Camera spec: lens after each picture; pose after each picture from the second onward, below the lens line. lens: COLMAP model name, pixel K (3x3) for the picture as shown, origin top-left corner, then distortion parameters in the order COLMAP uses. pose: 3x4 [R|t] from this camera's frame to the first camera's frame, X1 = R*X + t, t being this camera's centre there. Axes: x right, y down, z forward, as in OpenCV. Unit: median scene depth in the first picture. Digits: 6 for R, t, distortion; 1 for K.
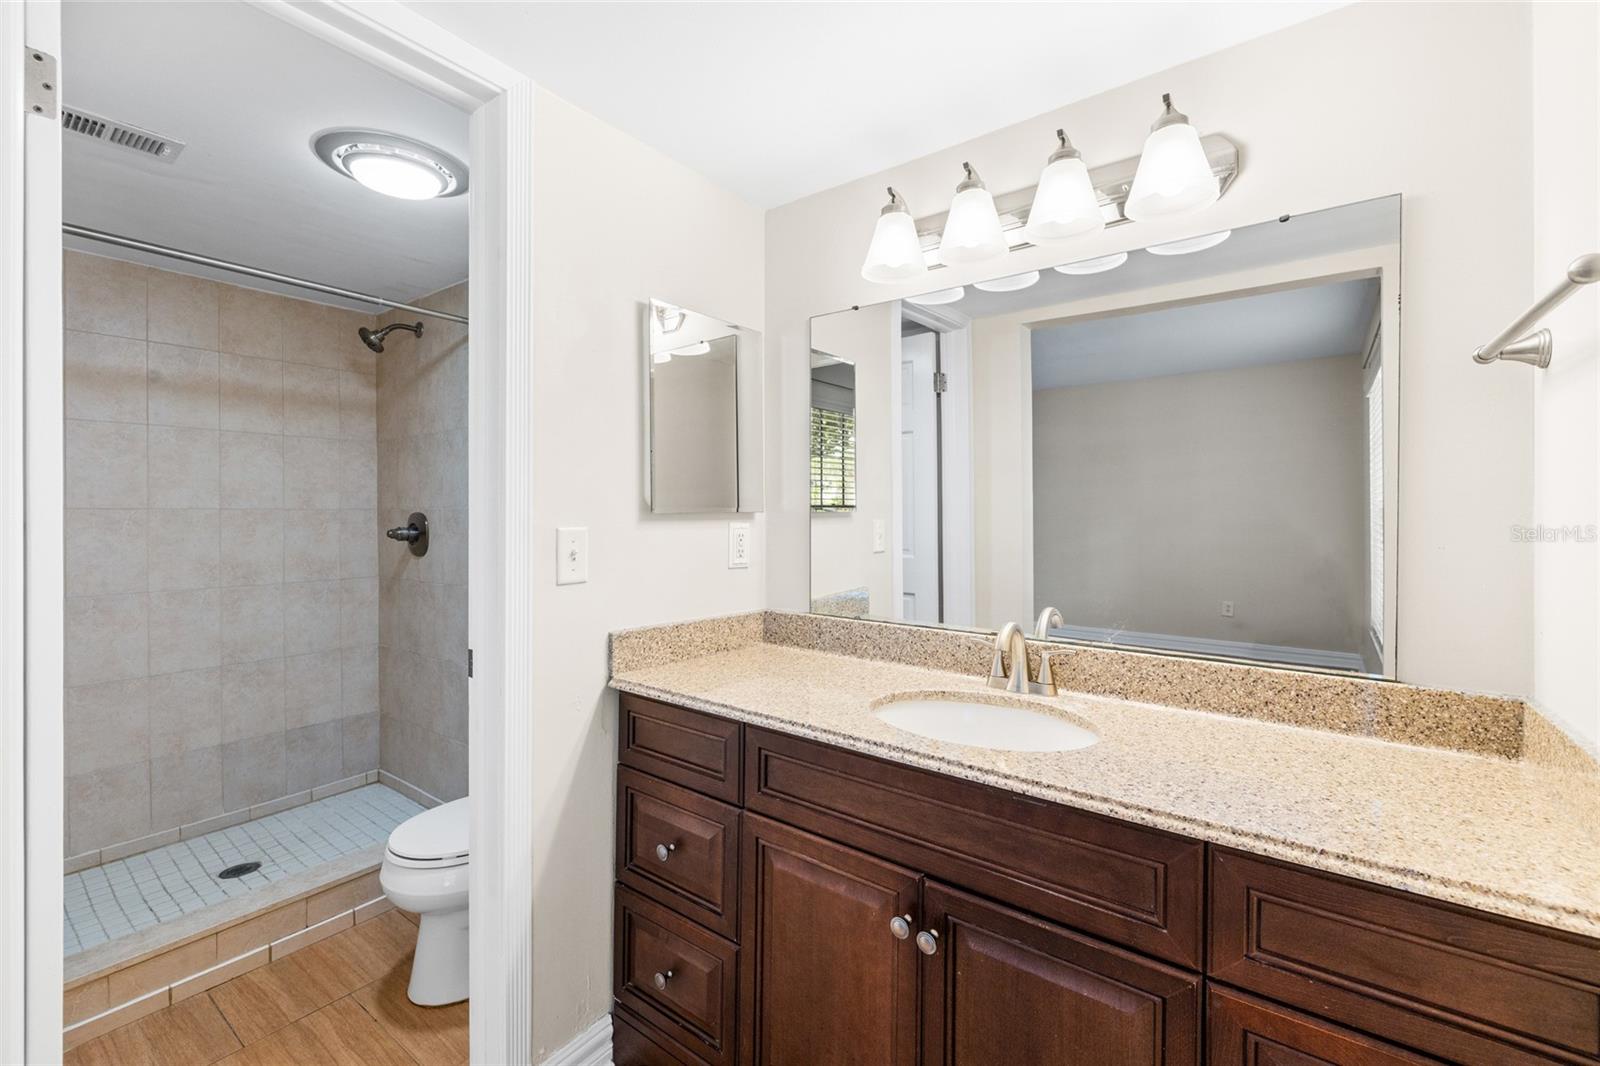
lens RADIAL K [[674.8, 0, 806.4], [0, 674.8, 513.3], [0, 0, 1]] dist [-0.000810, -0.000496]
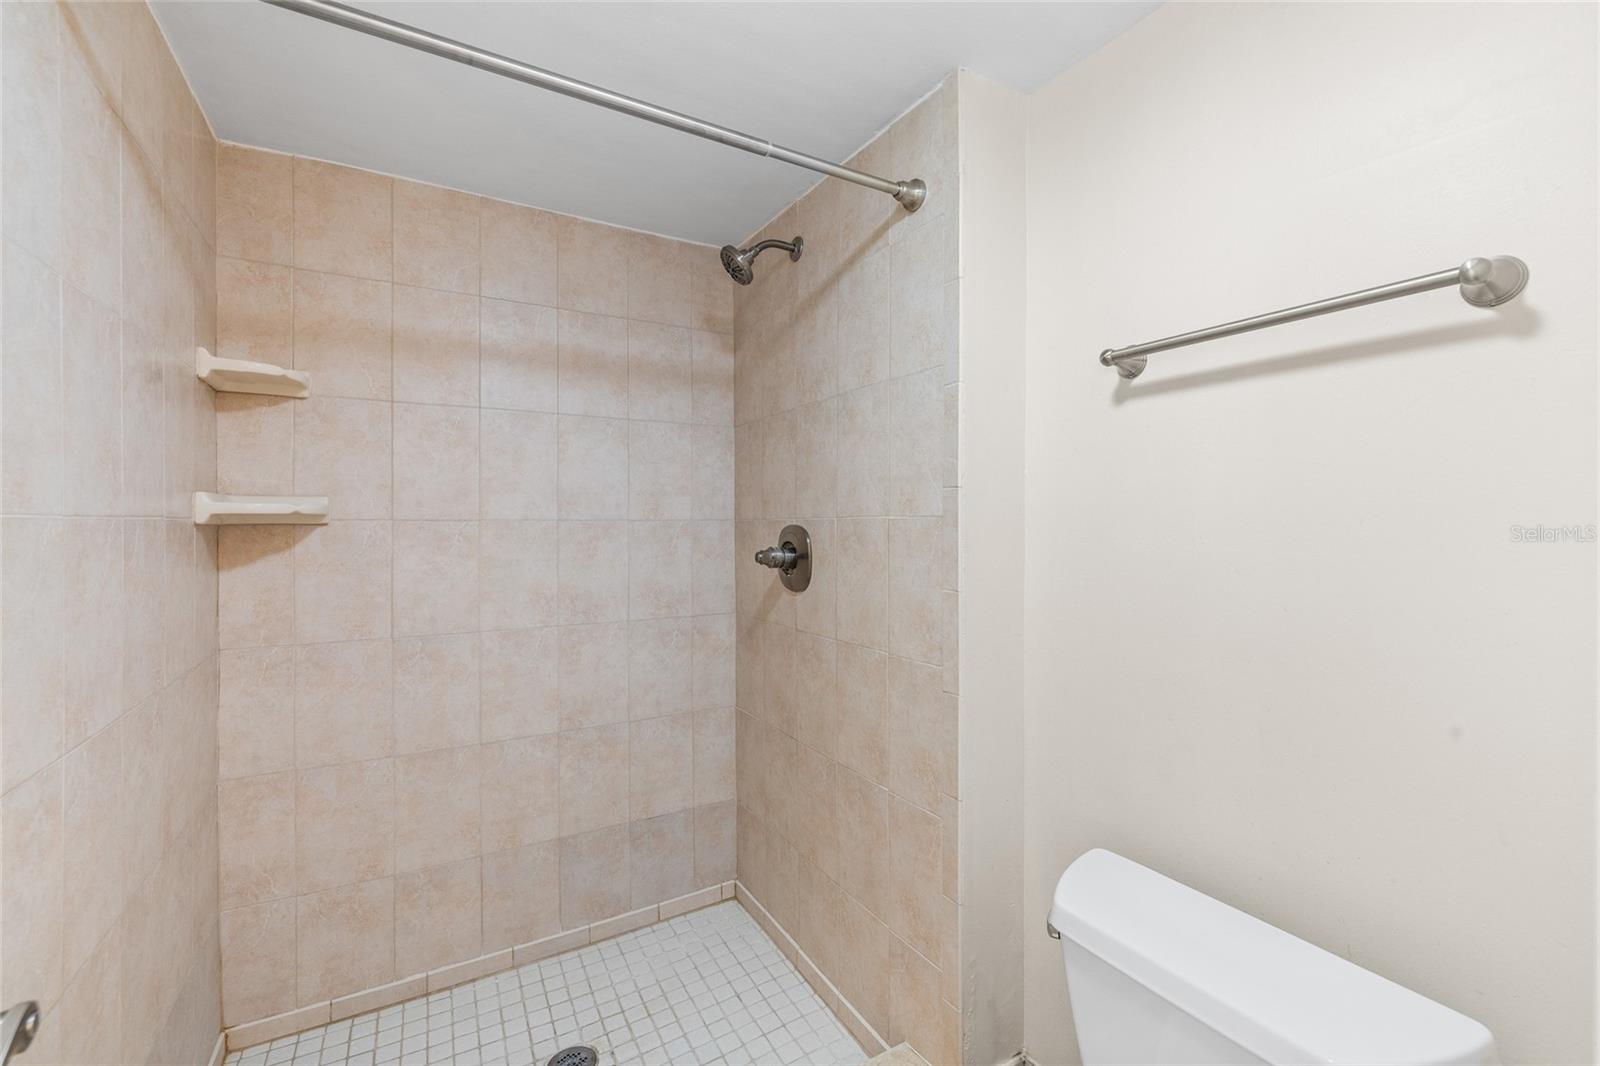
lens RADIAL K [[674.8, 0, 806.4], [0, 674.8, 513.3], [0, 0, 1]] dist [-0.000810, -0.000496]
pose [[0.918986, -0.004505, -0.394264, -0.310268], [-0.000034, 0.999934, -0.011505, -0.005151], [0.394290, 0.010586, 0.918925, 0.404767]]
